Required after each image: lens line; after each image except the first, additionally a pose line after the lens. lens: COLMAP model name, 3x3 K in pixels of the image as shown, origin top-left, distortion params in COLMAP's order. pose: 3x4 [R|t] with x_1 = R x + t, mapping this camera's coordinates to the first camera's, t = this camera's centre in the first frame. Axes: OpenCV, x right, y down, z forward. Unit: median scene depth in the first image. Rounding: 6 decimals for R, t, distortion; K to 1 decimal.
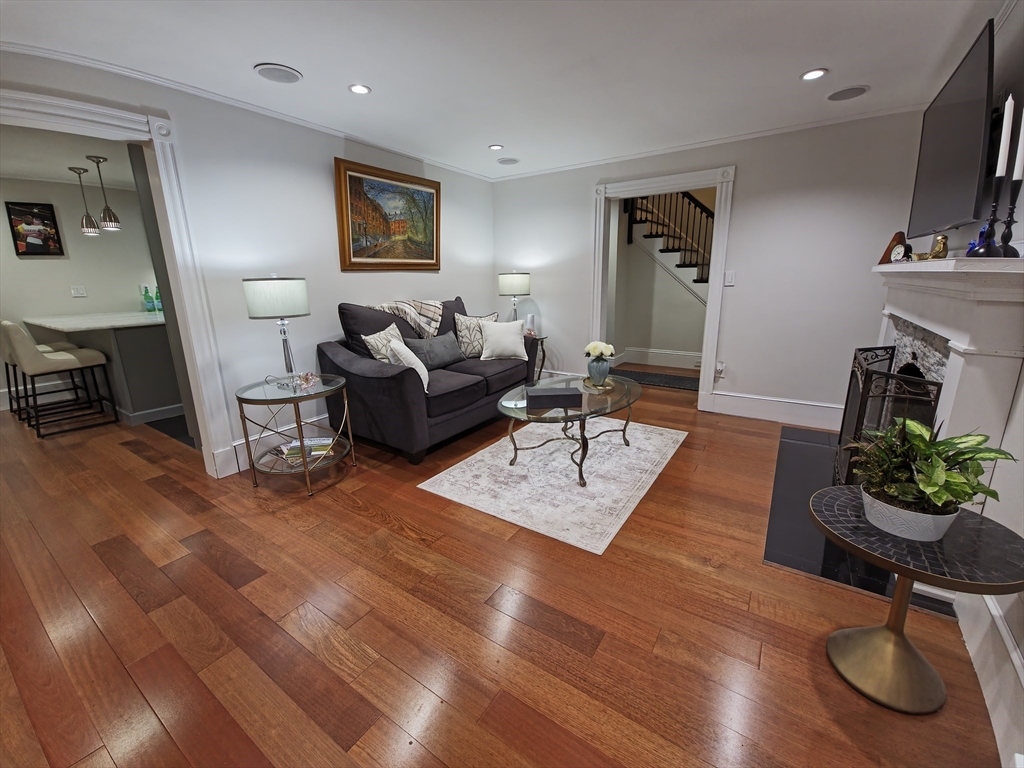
lens RADIAL K [[419.0, 0, 511.6], [0, 419.0, 379.2], [0, 0, 1]] dist [0.013854, -0.008222]
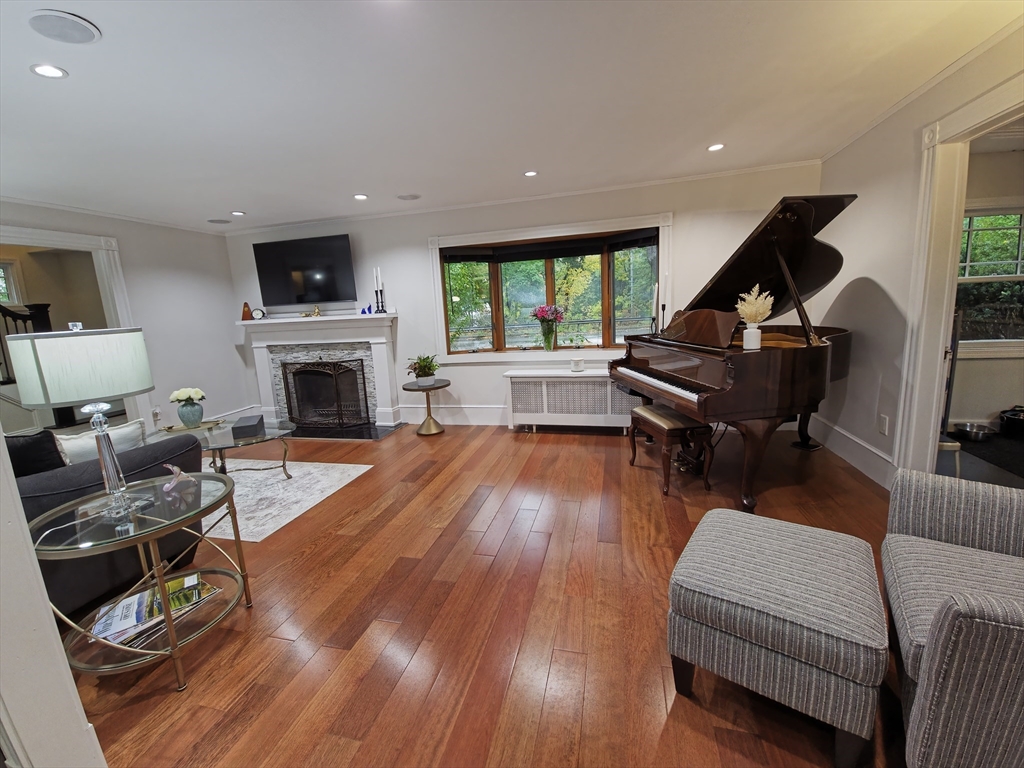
lens RADIAL K [[419.0, 0, 511.6], [0, 419.0, 379.2], [0, 0, 1]] dist [0.013854, -0.008222]
pose [[-0.336627, -0.124196, 0.933412, -1.333723], [0.279237, 0.933510, 0.224914, -0.147717], [-0.899282, 0.336355, -0.279564, 0.670895]]
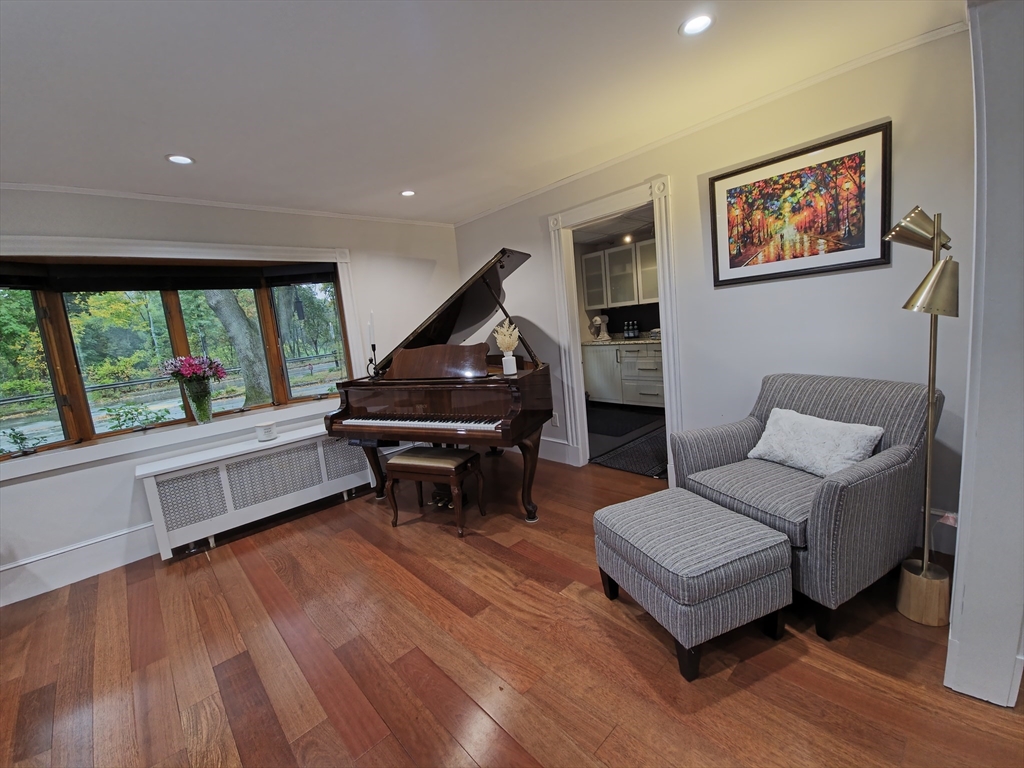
lens RADIAL K [[419.0, 0, 511.6], [0, 419.0, 379.2], [0, 0, 1]] dist [0.013854, -0.008222]
pose [[-0.968992, 0.079908, 0.233813, -0.863442], [0.161758, 0.920456, 0.355801, -0.220080], [-0.186784, 0.382590, -0.904841, 0.881062]]
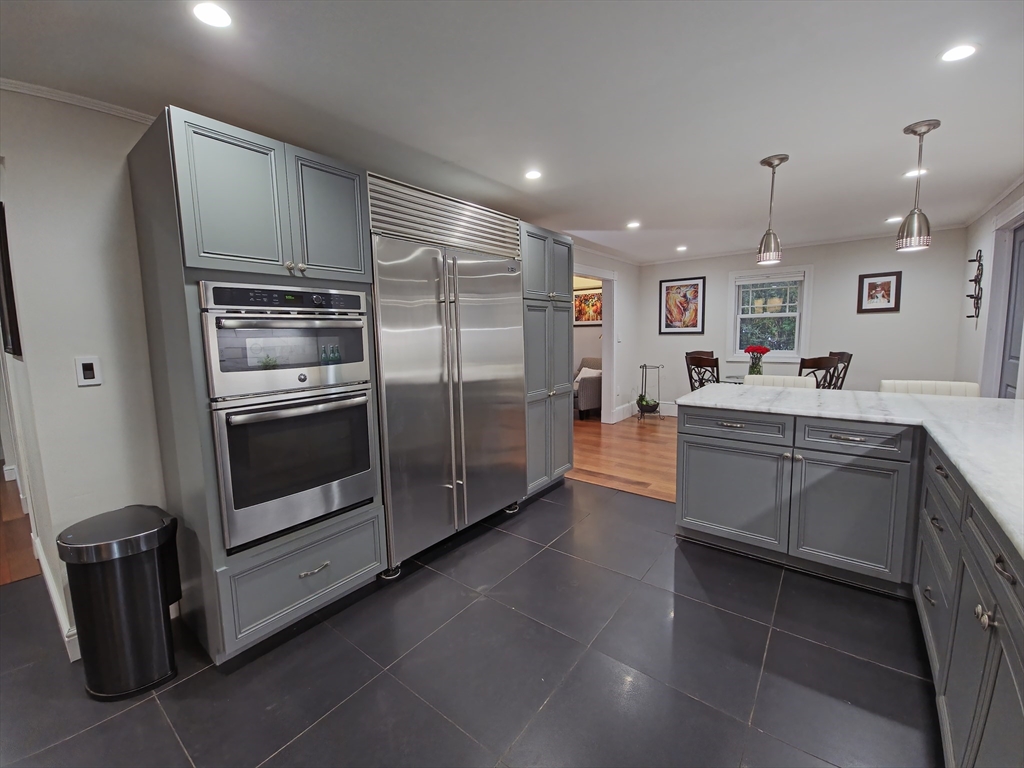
lens RADIAL K [[419.0, 0, 511.6], [0, 419.0, 379.2], [0, 0, 1]] dist [0.013854, -0.008222]
pose [[-0.997013, 0.029634, 0.071322, -0.912926], [0.052786, 0.935571, 0.349170, -0.688953], [-0.056380, 0.351892, -0.934341, 2.672000]]
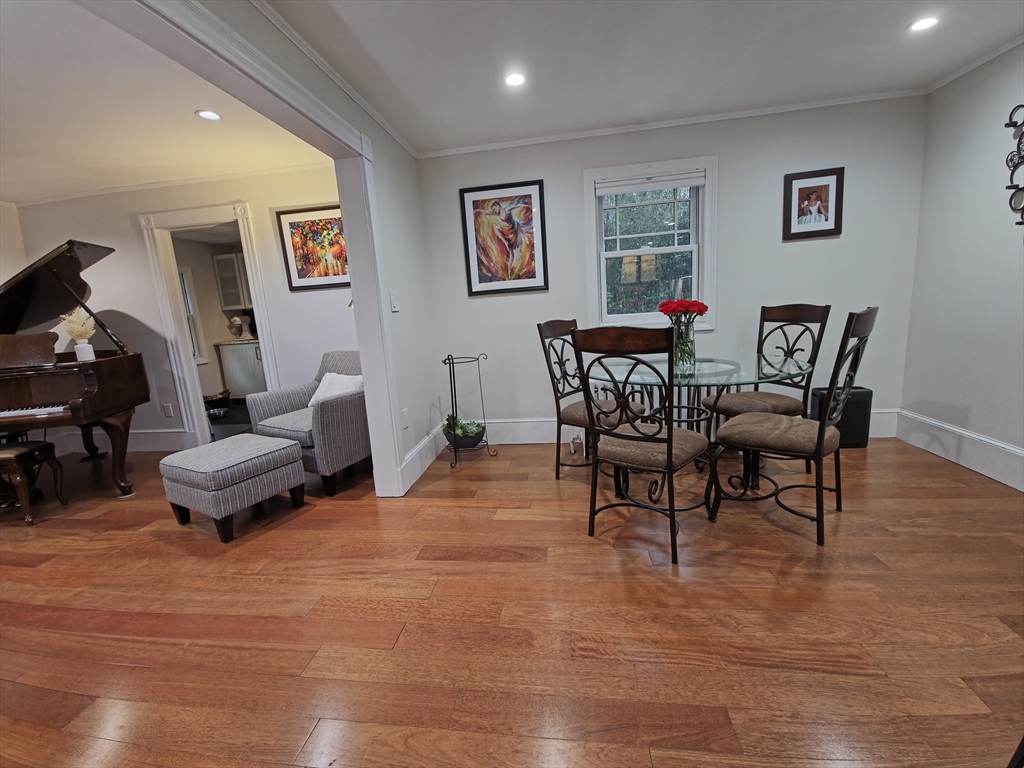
lens RADIAL K [[419.0, 0, 511.6], [0, 419.0, 379.2], [0, 0, 1]] dist [0.013854, -0.008222]
pose [[-0.894121, 0.148373, -0.422532, -1.153339], [-0.027100, 0.923864, 0.381761, -0.268610], [0.447005, 0.352791, -0.822025, 1.378004]]
